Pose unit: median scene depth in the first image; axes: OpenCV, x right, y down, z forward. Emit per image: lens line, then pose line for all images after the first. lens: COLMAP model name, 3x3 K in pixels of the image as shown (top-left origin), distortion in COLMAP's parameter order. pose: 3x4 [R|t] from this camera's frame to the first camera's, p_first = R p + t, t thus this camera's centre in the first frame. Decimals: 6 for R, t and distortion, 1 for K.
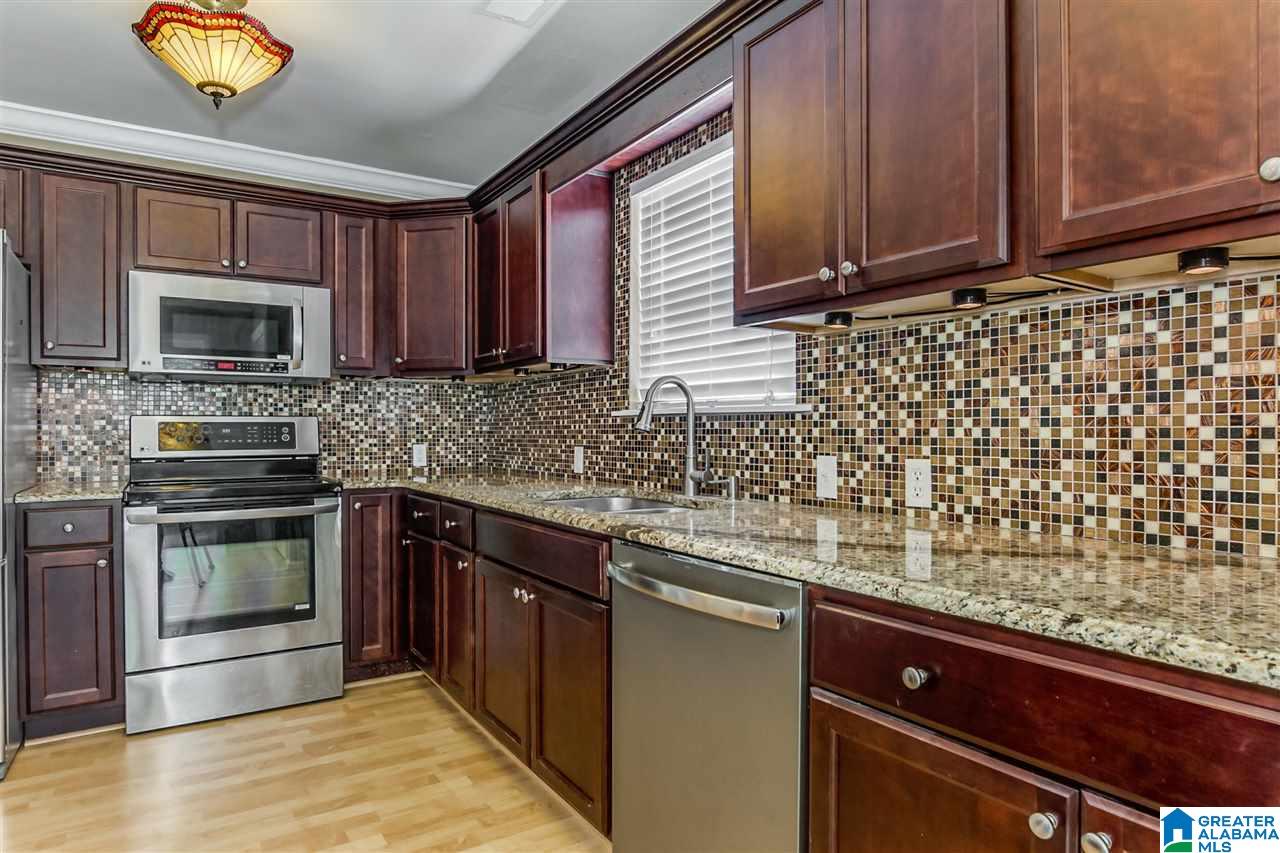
lens RADIAL K [[741.2, 0, 640.8], [0, 741.2, 431.5], [0, 0, 1]] dist [-0.015569, 0.000372]
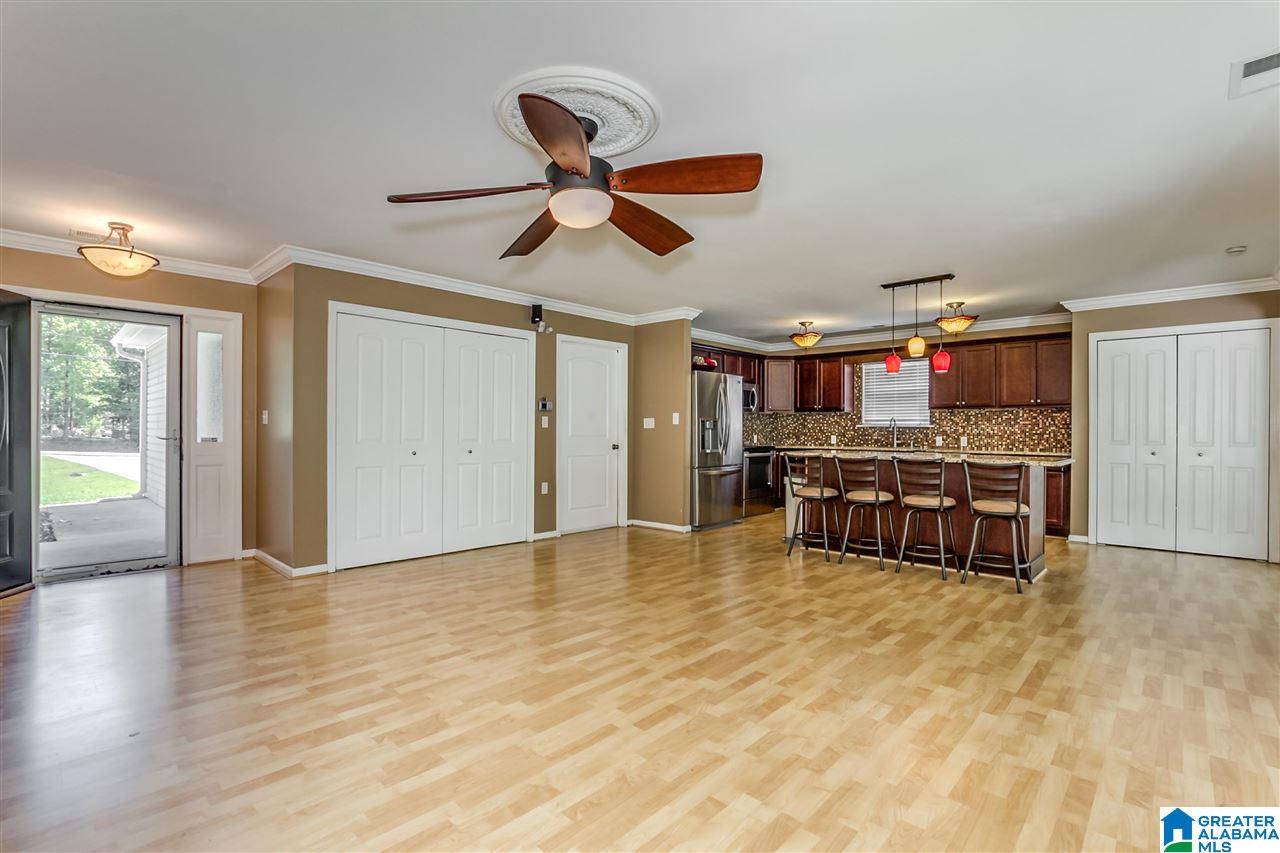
lens RADIAL K [[590.0, 0, 643.5], [0, 590.0, 432.5], [0, 0, 1]] dist [-0.027260, 0.001086]
pose [[0.971393, 0.006096, 0.237401, -2.070042], [-0.006704, 0.999976, 0.001754, 0.011204], [-0.237385, -0.003295, 0.971410, -1.821438]]
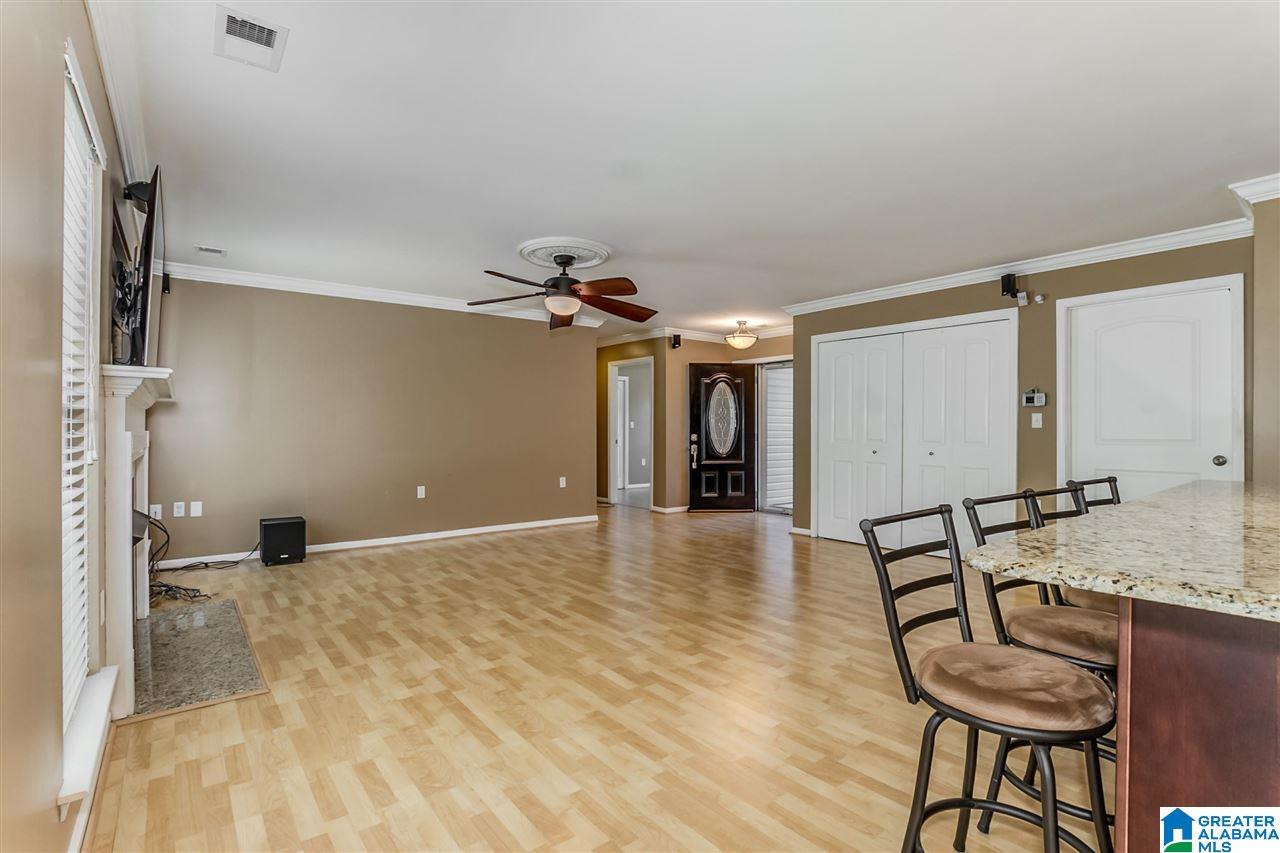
lens RADIAL K [[602.7, 0, 641.8], [0, 602.7, 429.6], [0, 0, 1]] dist [-0.022767, 0.000875]
pose [[0.090956, 0.002938, -0.995851, -0.054820], [-0.004574, 0.999986, 0.002532, 0.002593], [0.995844, 0.004325, 0.090968, -0.719795]]
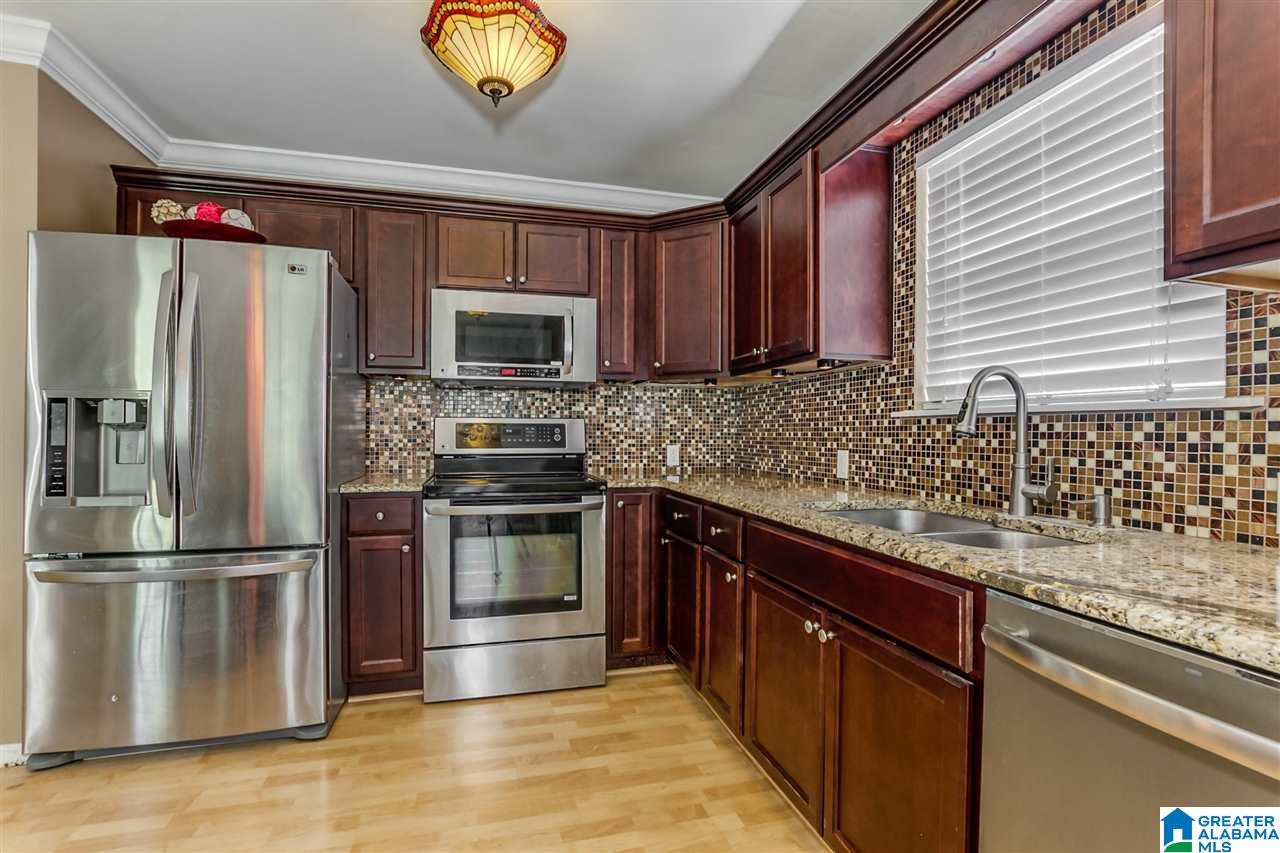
lens RADIAL K [[598.1, 0, 649.3], [0, 598.1, 434.3], [0, 0, 1]] dist [-0.024315, 0.007983]
pose [[0.956087, 0.007847, -0.292979, -0.131380], [-0.007594, 0.999969, 0.002001, 0.000935], [0.292985, 0.000312, 0.956117, 0.277708]]
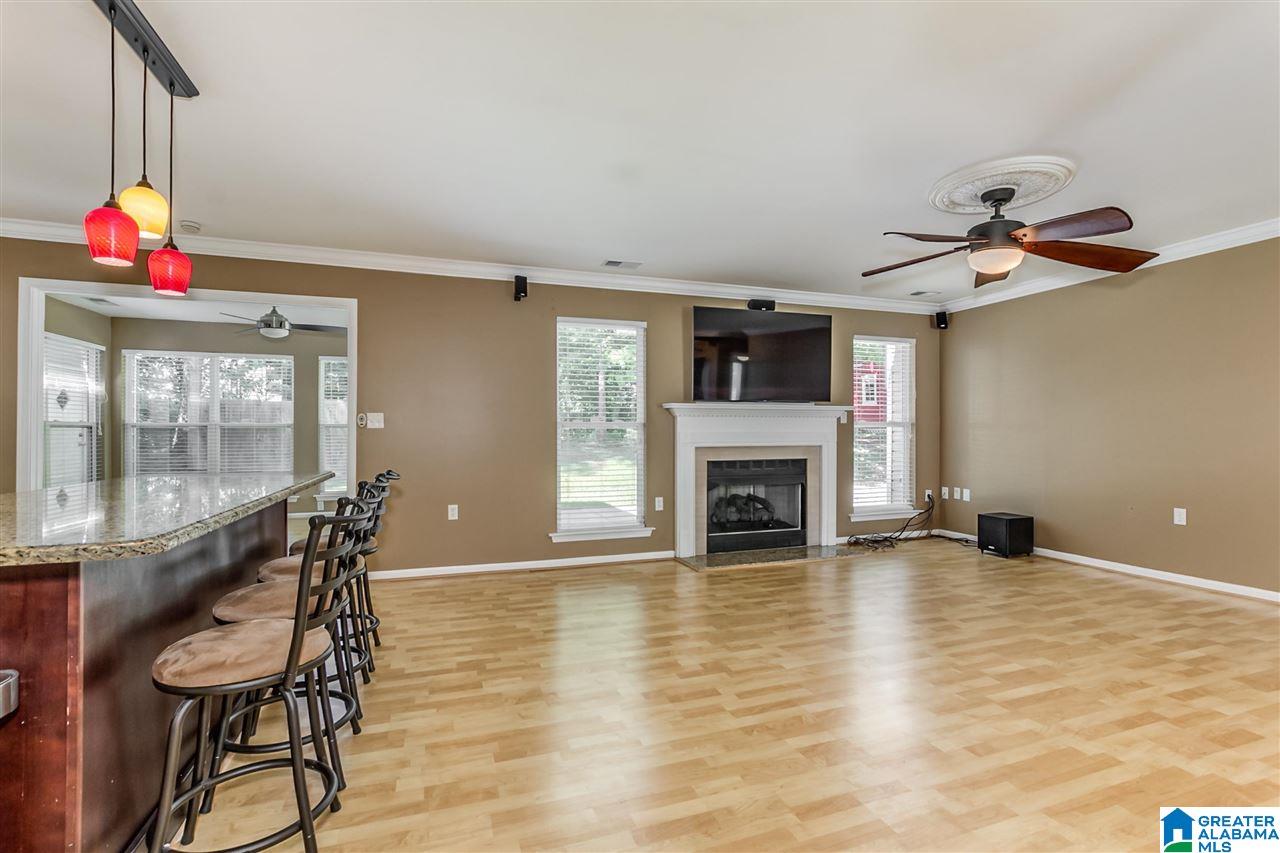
lens RADIAL K [[593.9, 0, 640.3], [0, 593.9, 430.7], [0, 0, 1]] dist [-0.031005, 0.008630]
pose [[-0.972376, 0.003029, 0.233401, -1.459243], [0.003653, 0.999991, 0.002242, 0.003881], [-0.233393, 0.003032, -0.972378, 0.685897]]
